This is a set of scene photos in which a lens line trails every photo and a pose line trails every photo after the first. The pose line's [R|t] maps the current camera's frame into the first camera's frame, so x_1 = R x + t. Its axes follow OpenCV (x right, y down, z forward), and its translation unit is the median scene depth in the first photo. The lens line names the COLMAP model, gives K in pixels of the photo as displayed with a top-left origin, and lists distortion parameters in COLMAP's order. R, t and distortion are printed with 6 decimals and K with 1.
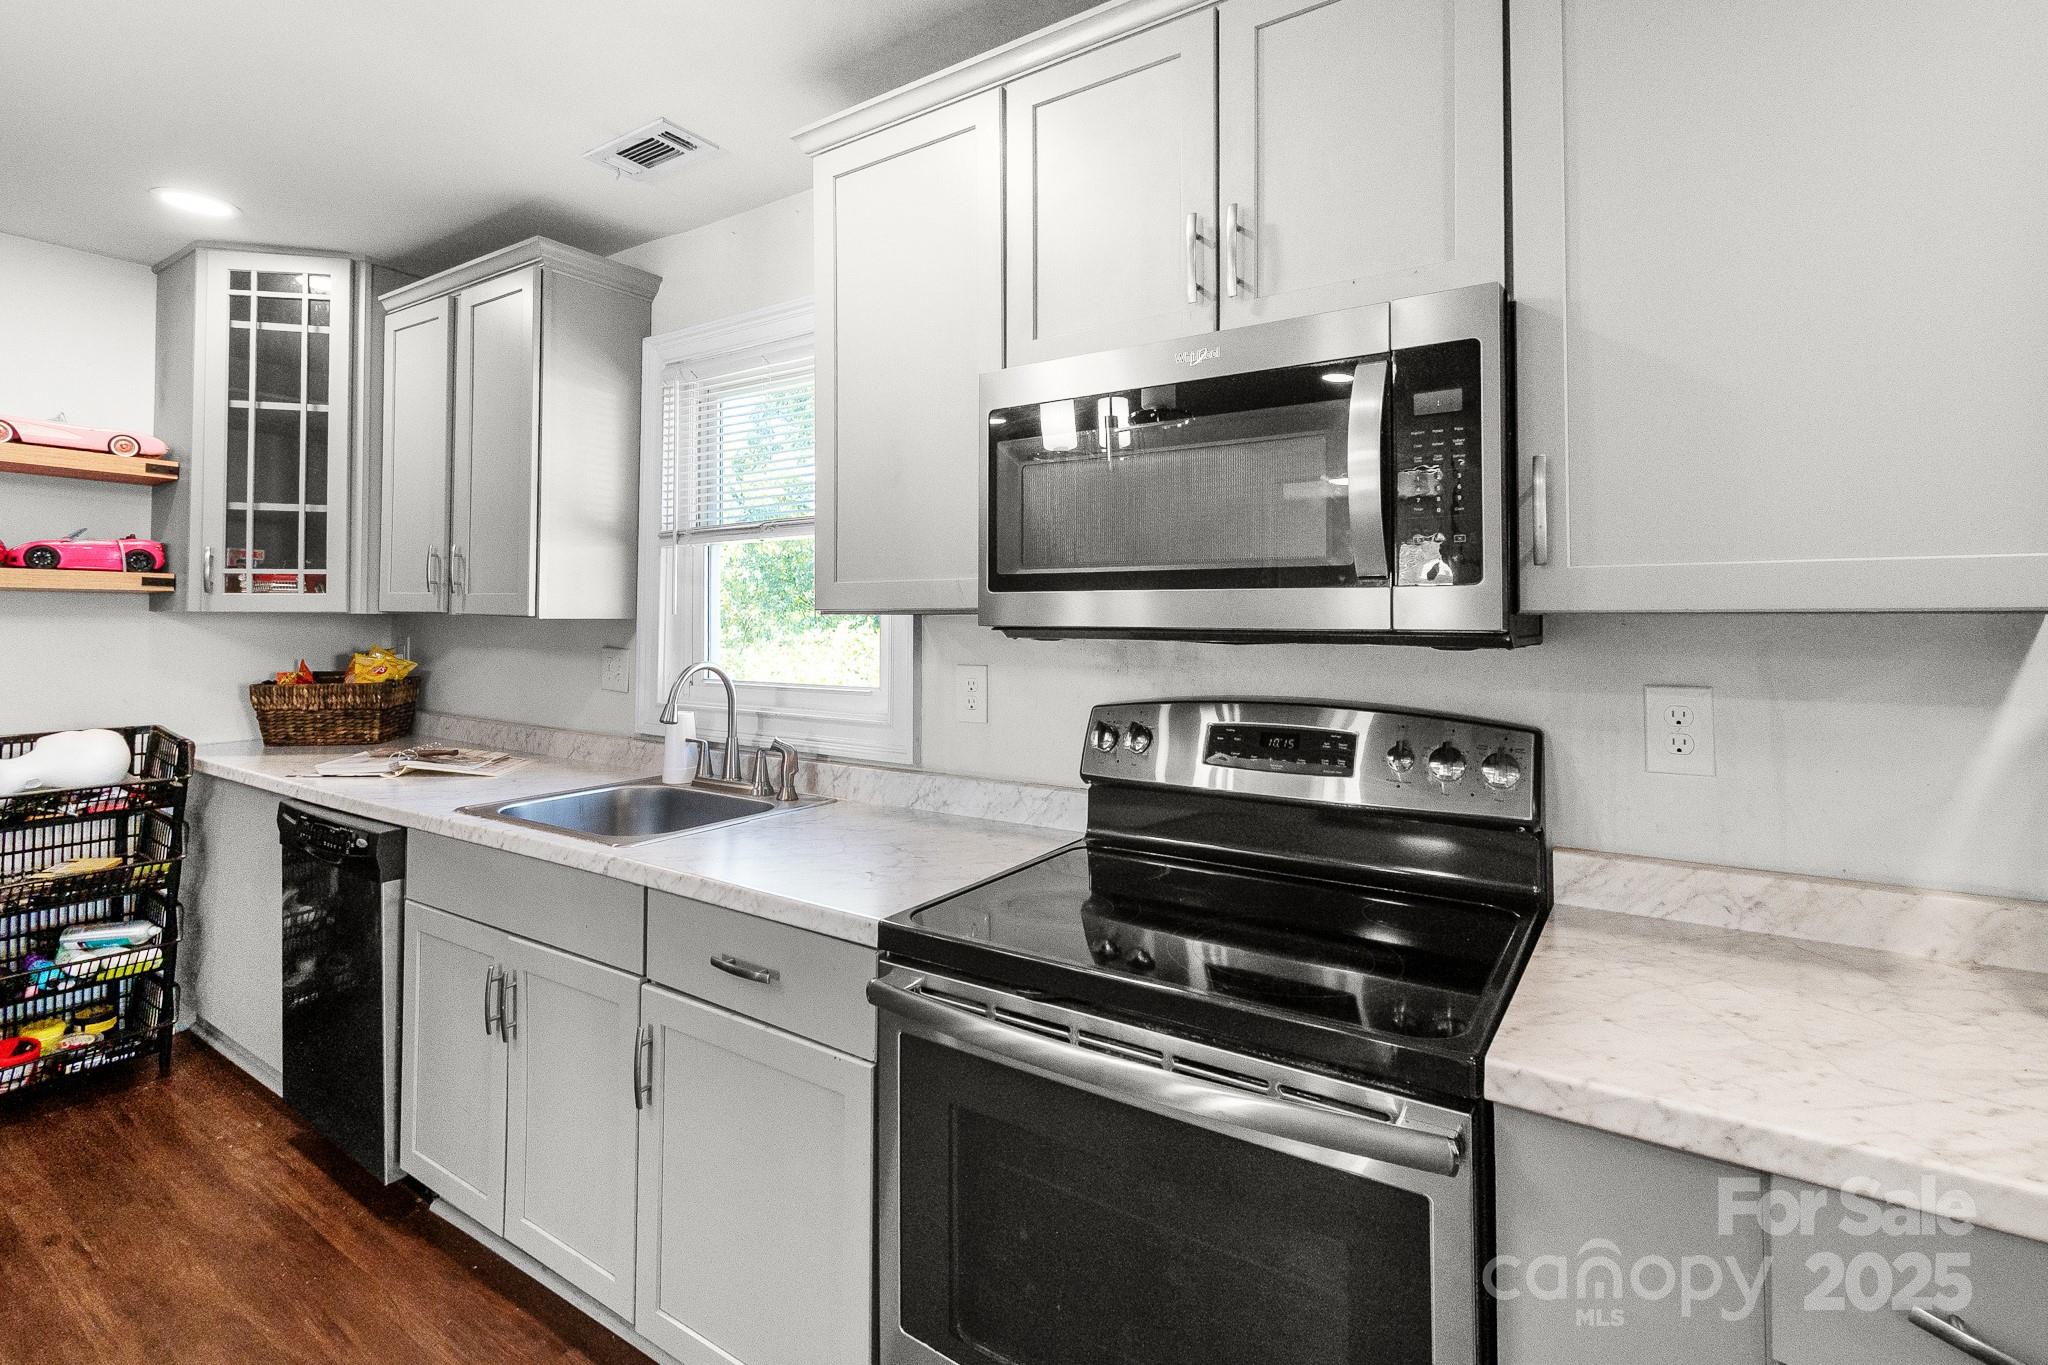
lens RADIAL K [[909.3, 0, 999.4], [0, 909.3, 600.6], [0, 0, 1]] dist [0.001022, -0.000178]
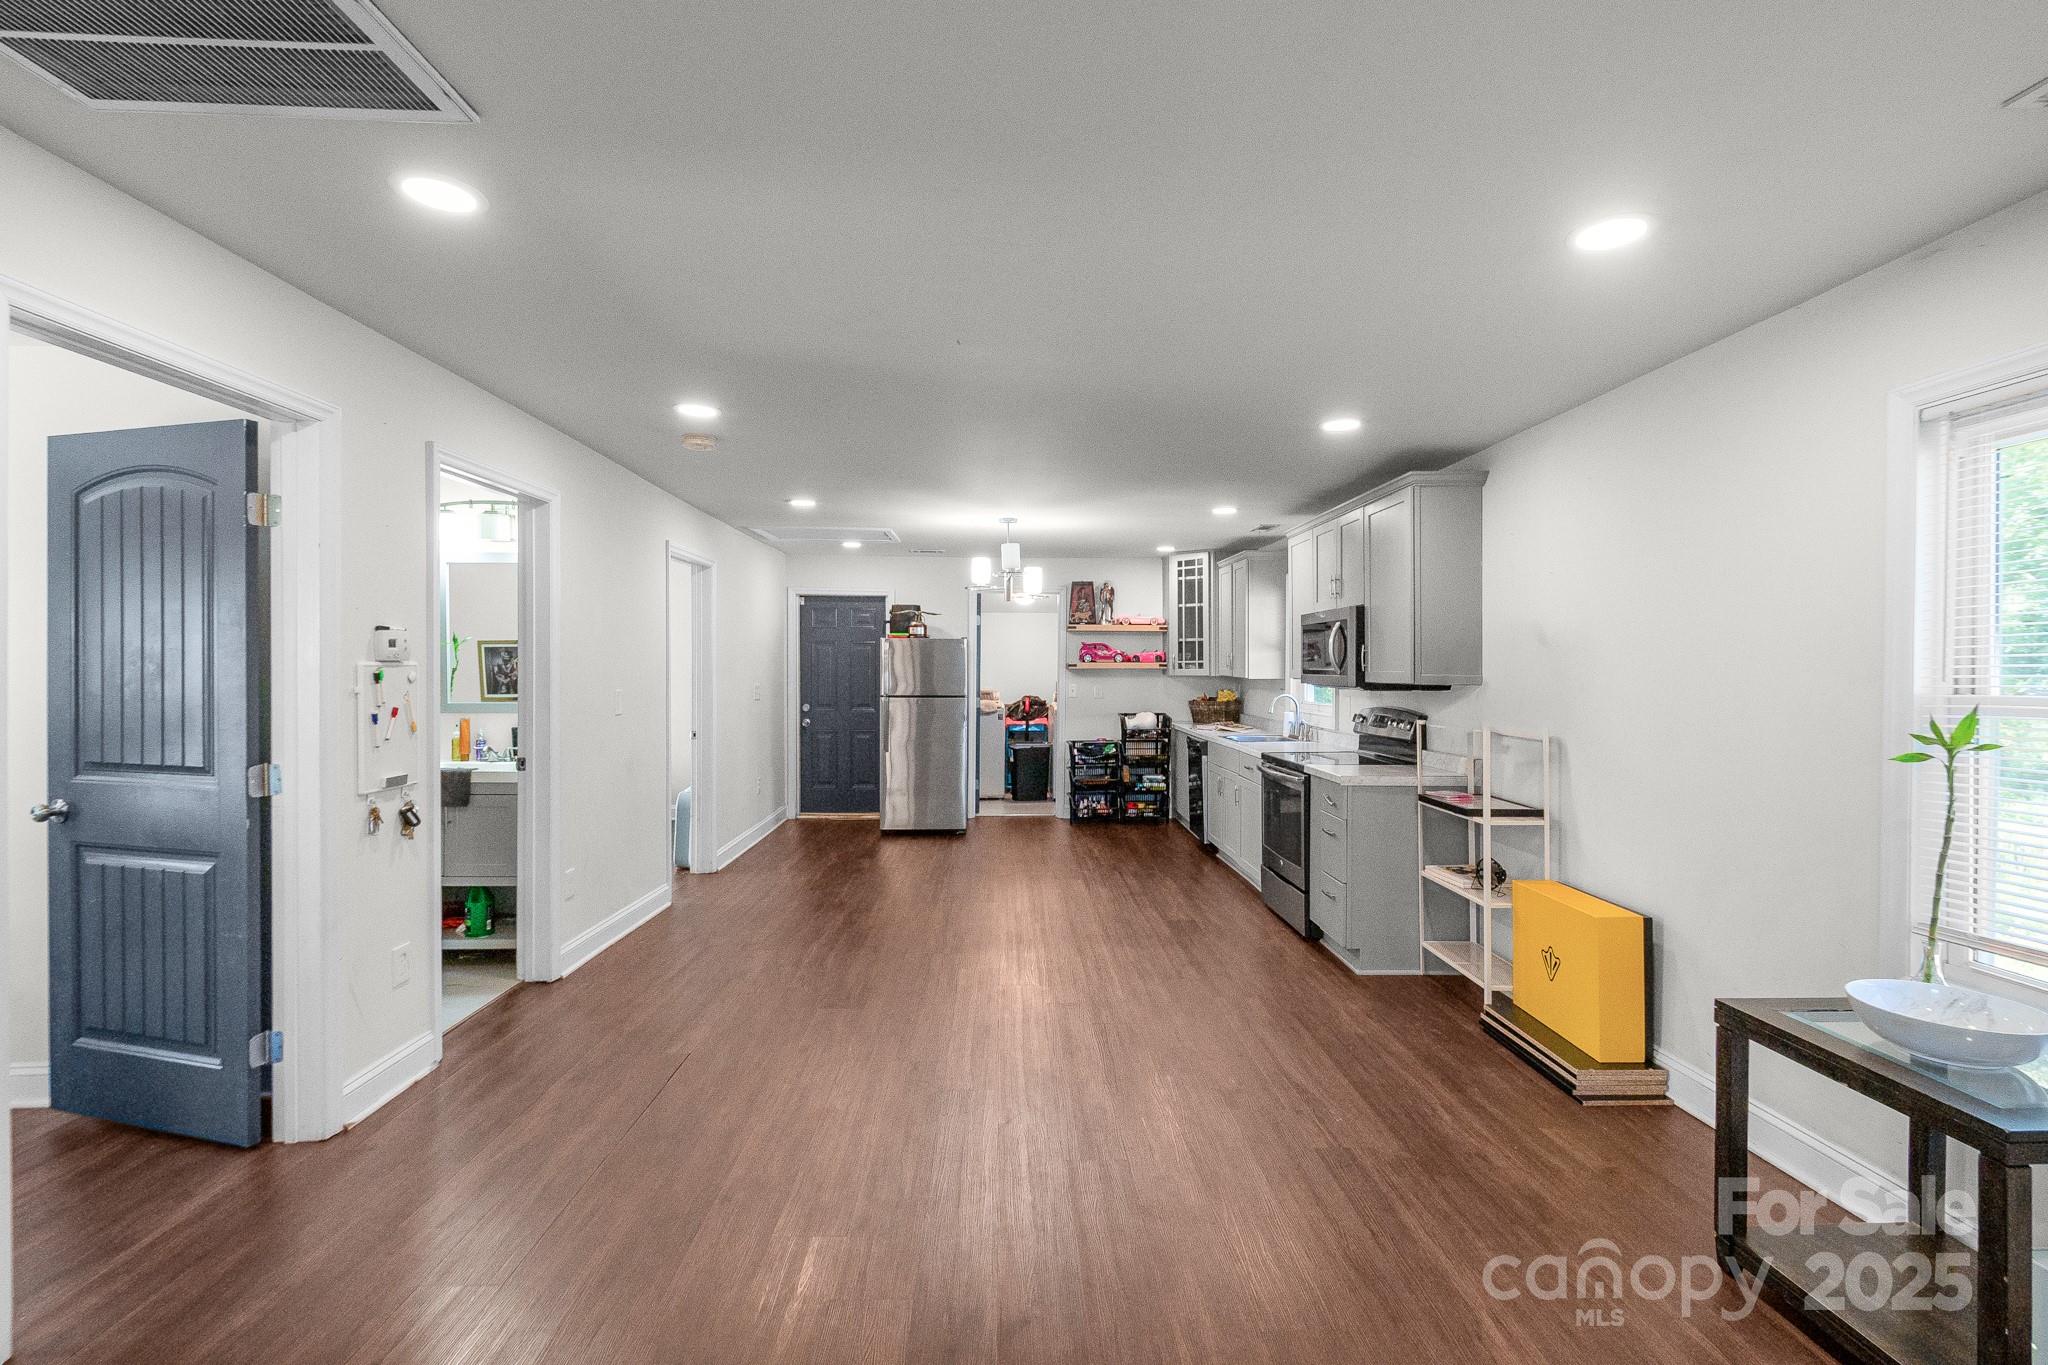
lens RADIAL K [[910.0, 0, 1024.6], [0, 910.0, 675.6], [0, 0, 1]] dist [-0.000208, -0.000276]
pose [[0.573865, 0.002626, -0.818945, 1.325487], [0.023613, 0.999526, 0.019752, -0.058350], [0.818609, -0.030673, 0.573531, -1.145839]]
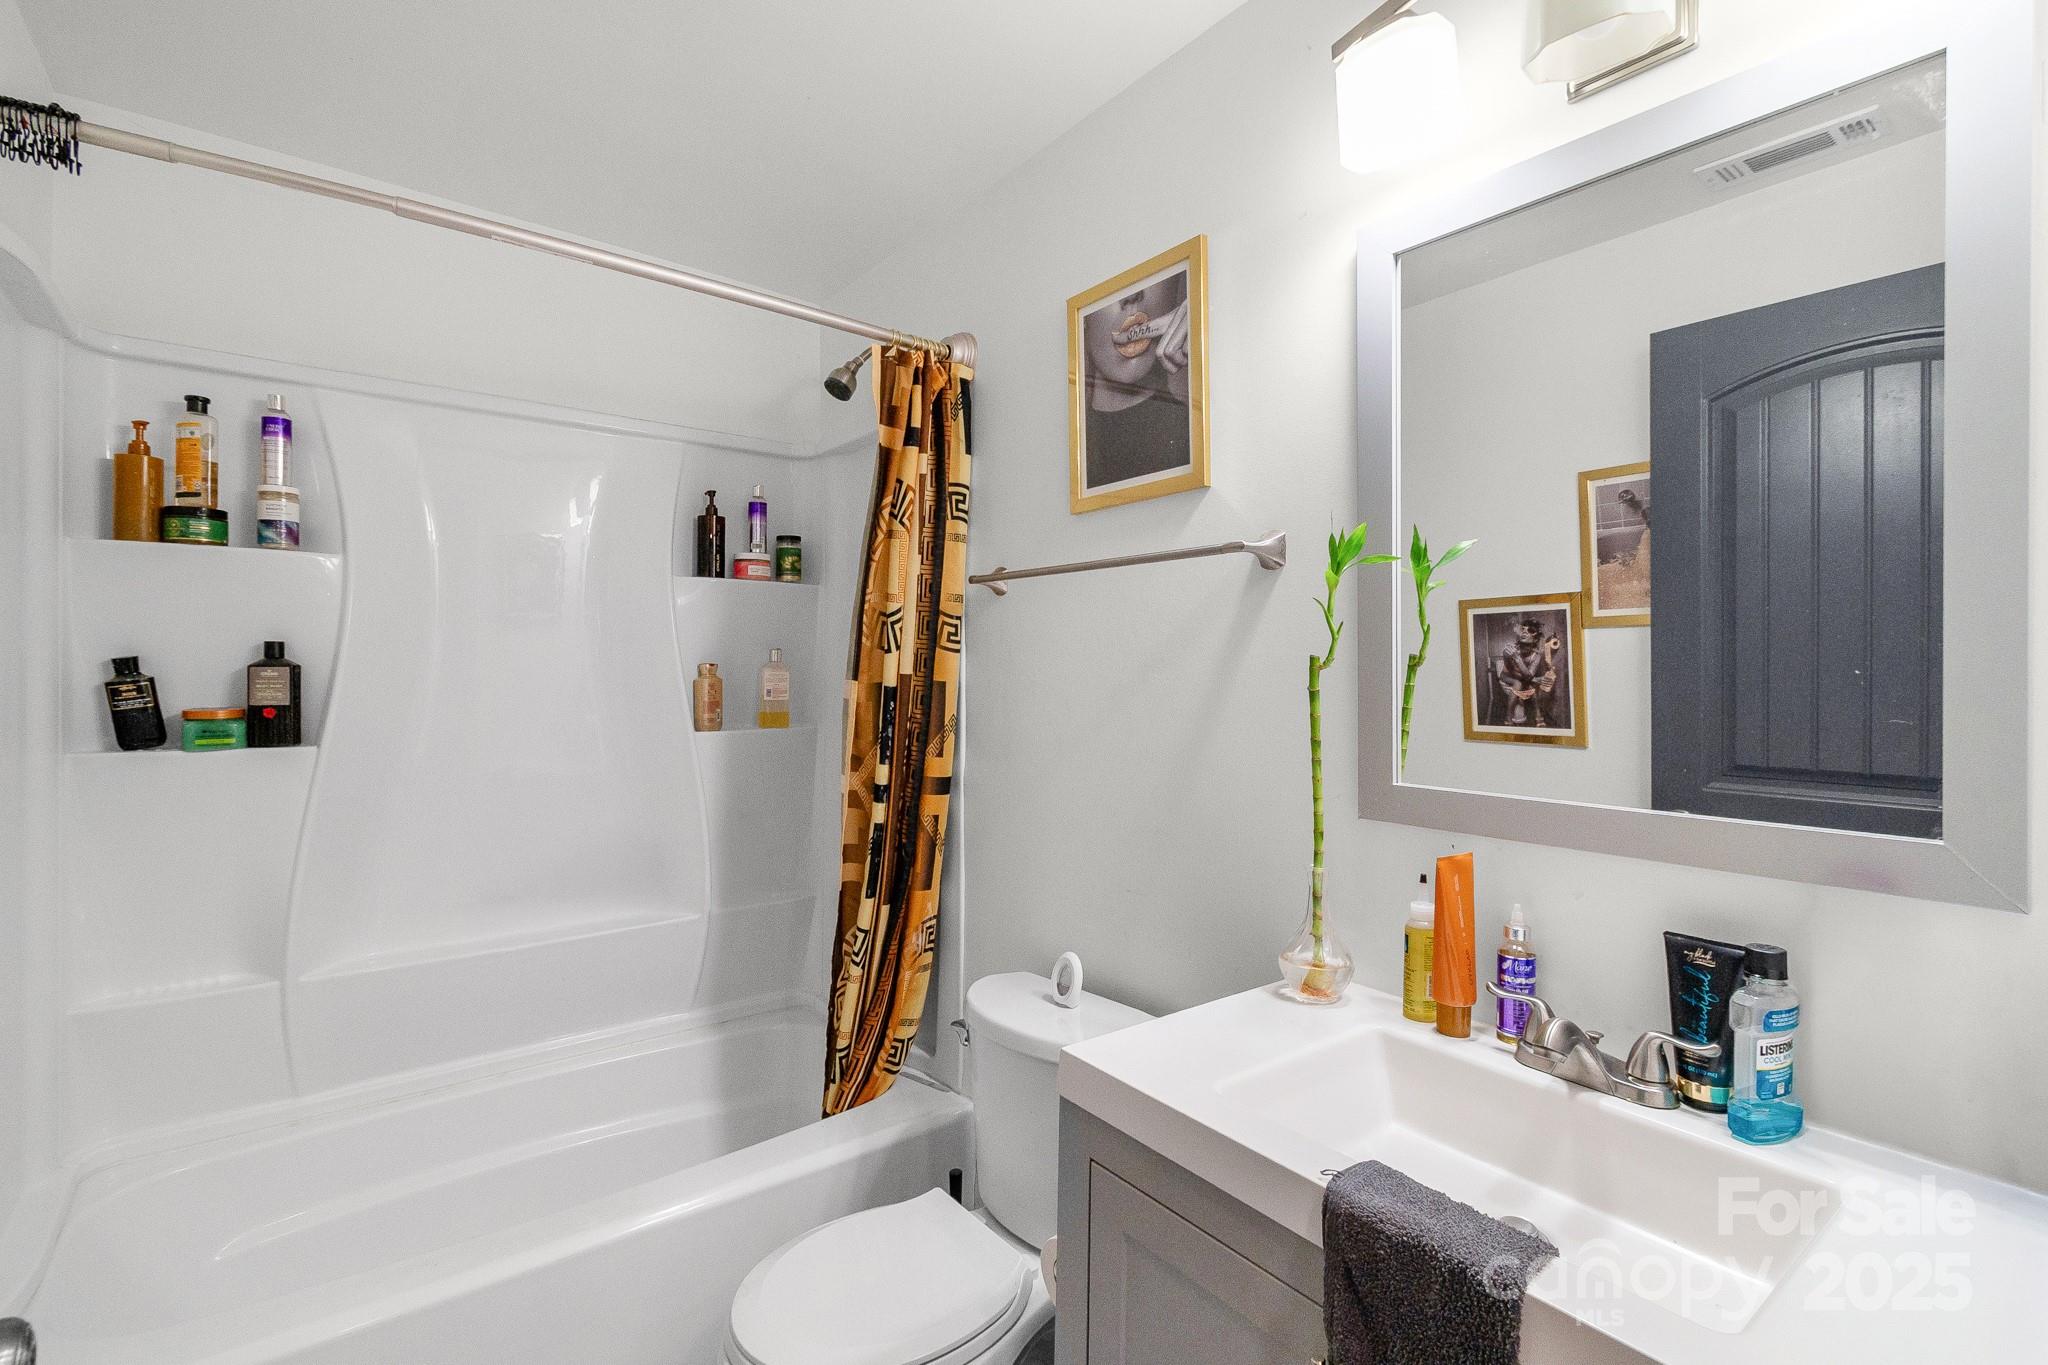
lens RADIAL K [[910.0, 0, 1024.6], [0, 910.0, 675.6], [0, 0, 1]] dist [-0.000208, -0.000276]
pose [[-0.336057, -0.000471, -0.941842, -0.213206], [0.023072, 0.999696, -0.008732, -0.054256], [0.941559, -0.024664, -0.335944, -1.072555]]
